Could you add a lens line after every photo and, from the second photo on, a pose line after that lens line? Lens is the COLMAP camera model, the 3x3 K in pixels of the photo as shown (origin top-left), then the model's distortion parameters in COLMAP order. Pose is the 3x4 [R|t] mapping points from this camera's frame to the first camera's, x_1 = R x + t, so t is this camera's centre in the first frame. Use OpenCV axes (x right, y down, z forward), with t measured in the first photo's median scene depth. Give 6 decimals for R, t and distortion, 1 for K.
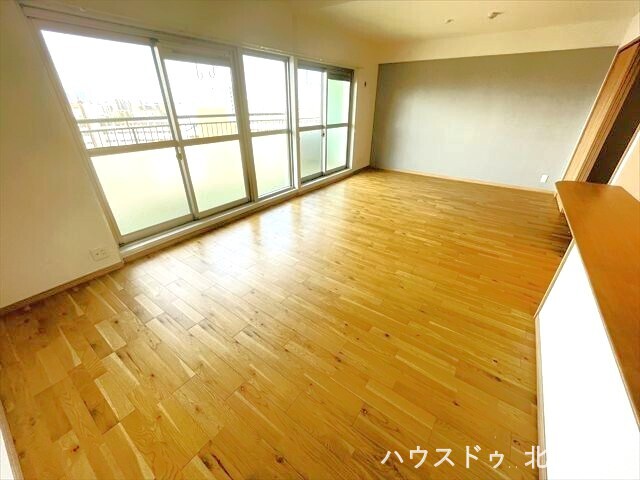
lens RADIAL K [[258.7, 0, 321.7], [0, 258.7, 238.7], [0, 0, 1]] dist [0.000071, -0.000124]
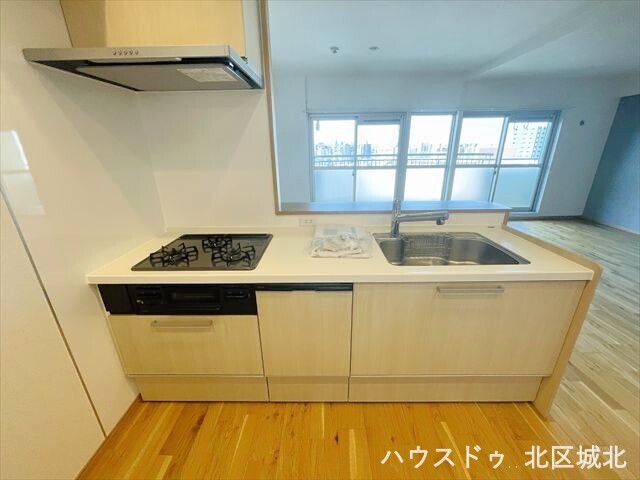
lens RADIAL K [[258.7, 0, 321.4], [0, 258.7, 240.5], [0, 0, 1]] dist [0.000071, -0.000124]
pose [[0.572768, 0.267426, -0.774868, 0.573632], [-0.367707, 0.928665, 0.048702, 0.070905], [0.732617, 0.257029, 0.630244, -0.124300]]
